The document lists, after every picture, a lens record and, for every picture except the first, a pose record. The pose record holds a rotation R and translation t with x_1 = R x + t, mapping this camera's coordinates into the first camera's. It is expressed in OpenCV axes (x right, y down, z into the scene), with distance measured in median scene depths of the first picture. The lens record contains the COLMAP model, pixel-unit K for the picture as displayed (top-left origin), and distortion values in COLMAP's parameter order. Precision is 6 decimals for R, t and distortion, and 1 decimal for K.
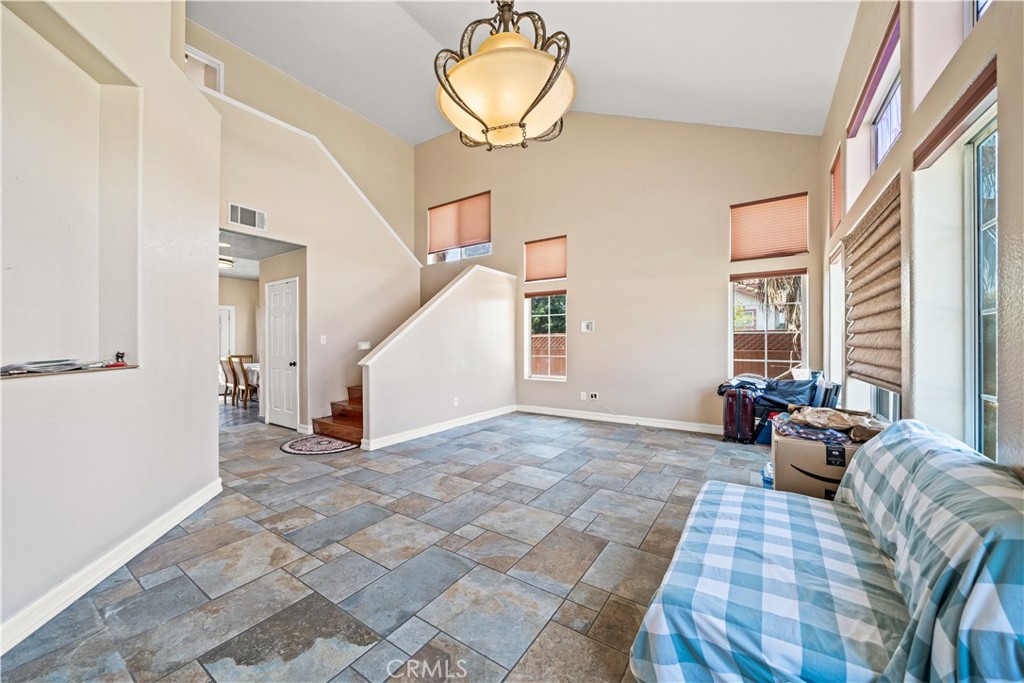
lens RADIAL K [[353.8, 0, 515.6], [0, 353.8, 342.7], [0, 0, 1]] dist [-0.003409, 0.000119]
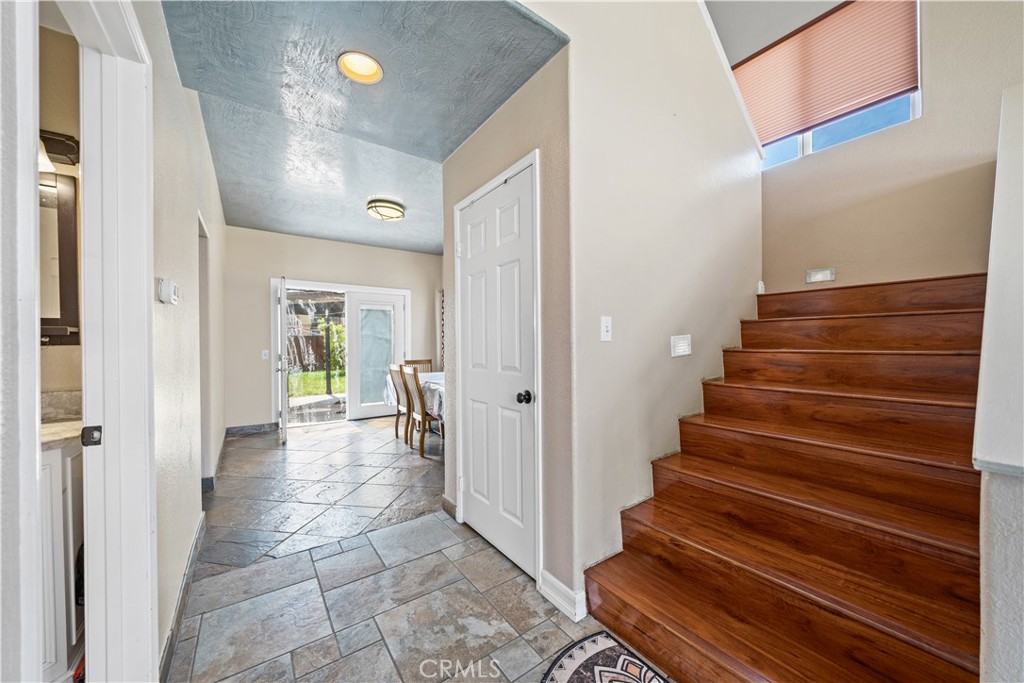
lens RADIAL K [[380.4, 0, 536.2], [0, 380.4, 342.7], [0, 0, 1]] dist [0.000276, -0.000040]
pose [[0.931249, -0.006647, -0.364322, -0.359339], [0.008118, 0.999964, 0.002505, 0.002630], [0.364292, -0.005291, 0.931270, 0.483355]]
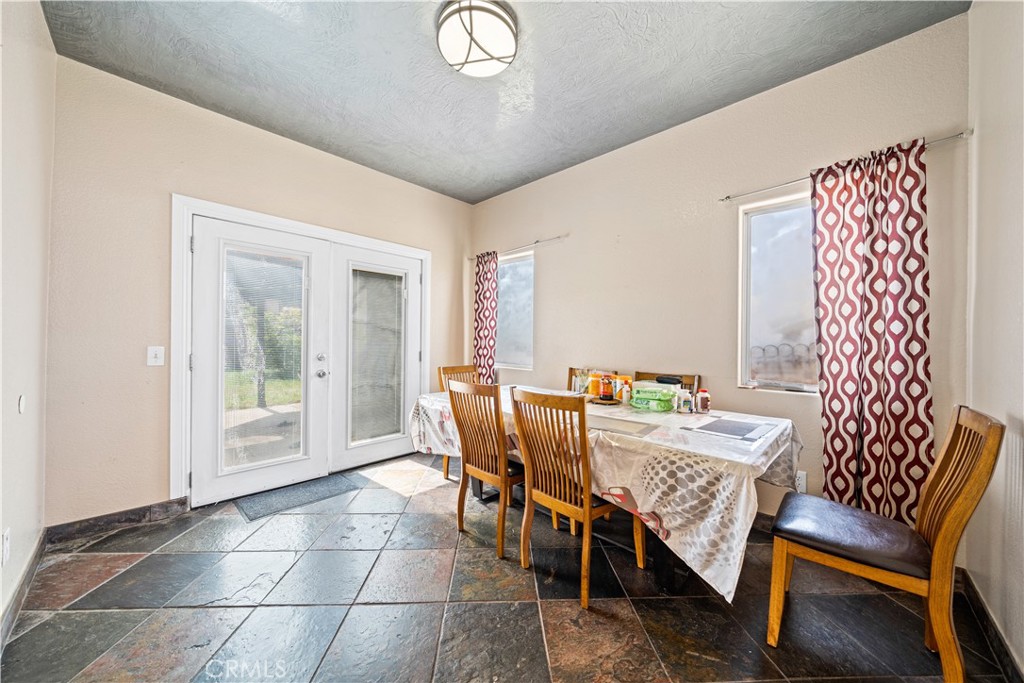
lens RADIAL K [[353.8, 0, 515.6], [0, 353.8, 342.7], [0, 0, 1]] dist [-0.003409, 0.000119]
pose [[0.979973, 0.021500, -0.197966, -0.768708], [-0.019602, 0.999741, 0.011541, 0.002495], [0.198163, -0.007430, 0.980141, 0.752250]]
